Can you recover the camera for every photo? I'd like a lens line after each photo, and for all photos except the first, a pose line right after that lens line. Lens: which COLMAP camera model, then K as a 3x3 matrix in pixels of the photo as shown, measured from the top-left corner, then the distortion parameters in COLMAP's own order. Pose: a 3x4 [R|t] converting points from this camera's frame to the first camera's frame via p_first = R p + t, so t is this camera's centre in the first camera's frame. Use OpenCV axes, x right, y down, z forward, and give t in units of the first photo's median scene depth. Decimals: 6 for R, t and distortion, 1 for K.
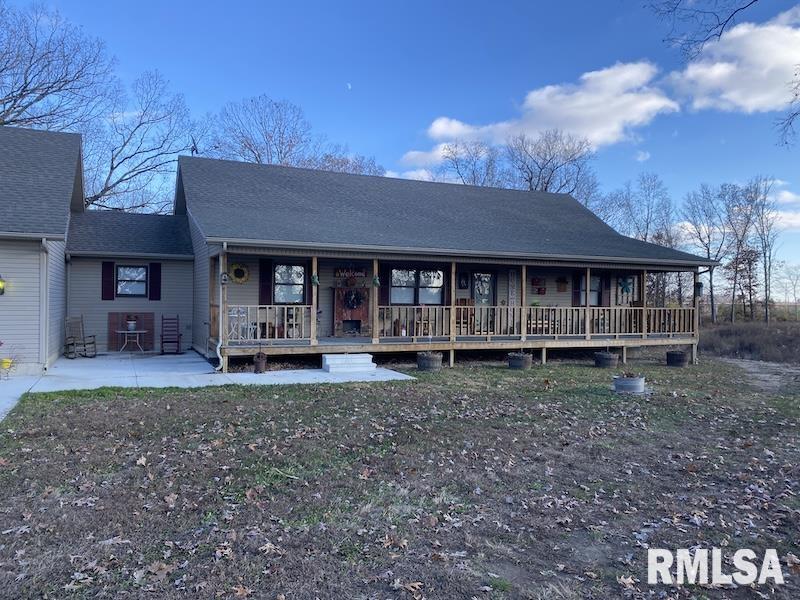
lens RADIAL K [[603.4, 0, 379.0], [0, 603.4, 295.5], [0, 0, 1]] dist [-0.007939, -0.009488]
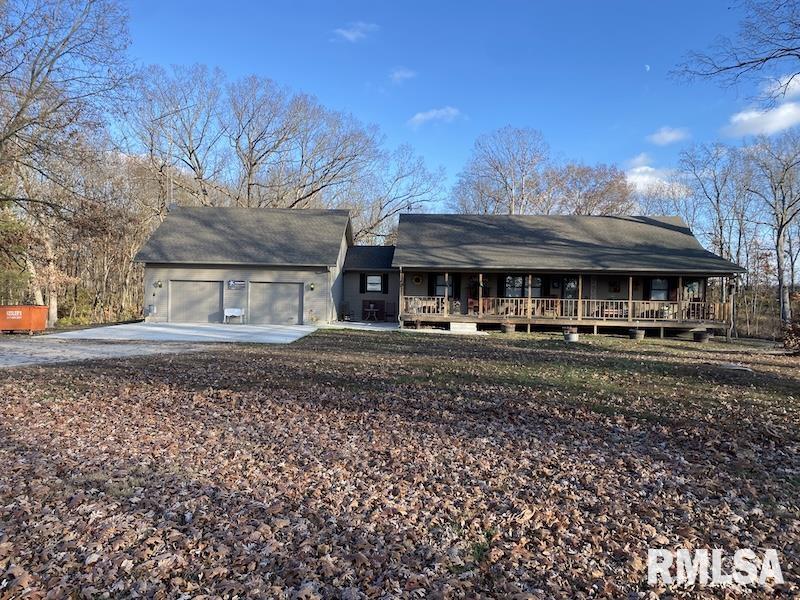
lens RADIAL K [[603.4, 0, 379.0], [0, 603.4, 295.5], [0, 0, 1]] dist [-0.007939, -0.009488]
pose [[0.885652, 0.011747, -0.464201, 0.507814], [-0.007146, 0.999906, 0.011670, -0.008806], [0.464295, -0.007019, 0.885653, -0.702093]]
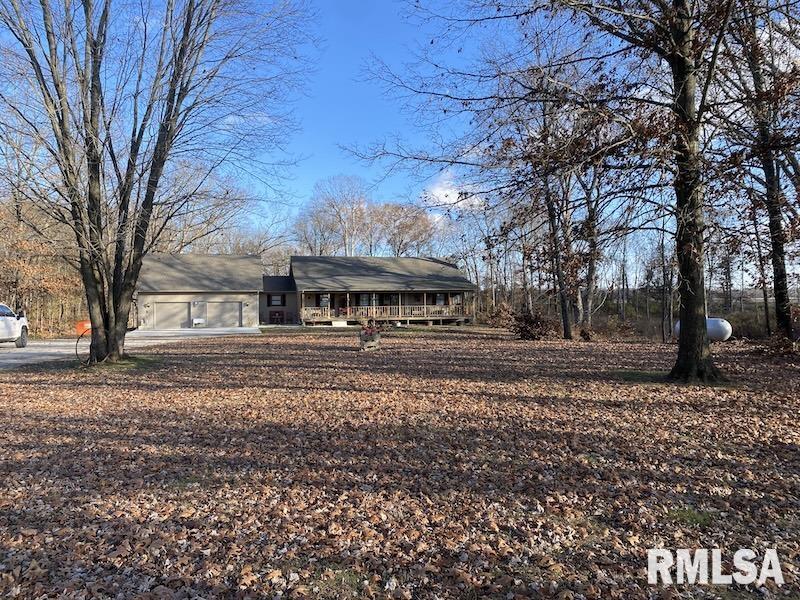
lens RADIAL K [[603.8, 0, 400.0], [0, 603.8, 300.0], [0, 0, 1]] dist [0.328195, -0.001676]
pose [[0.988234, -0.019467, -0.151703, 0.695427], [0.020771, 0.999760, 0.007014, -0.035558], [0.151530, -0.010083, 0.988401, -2.019632]]
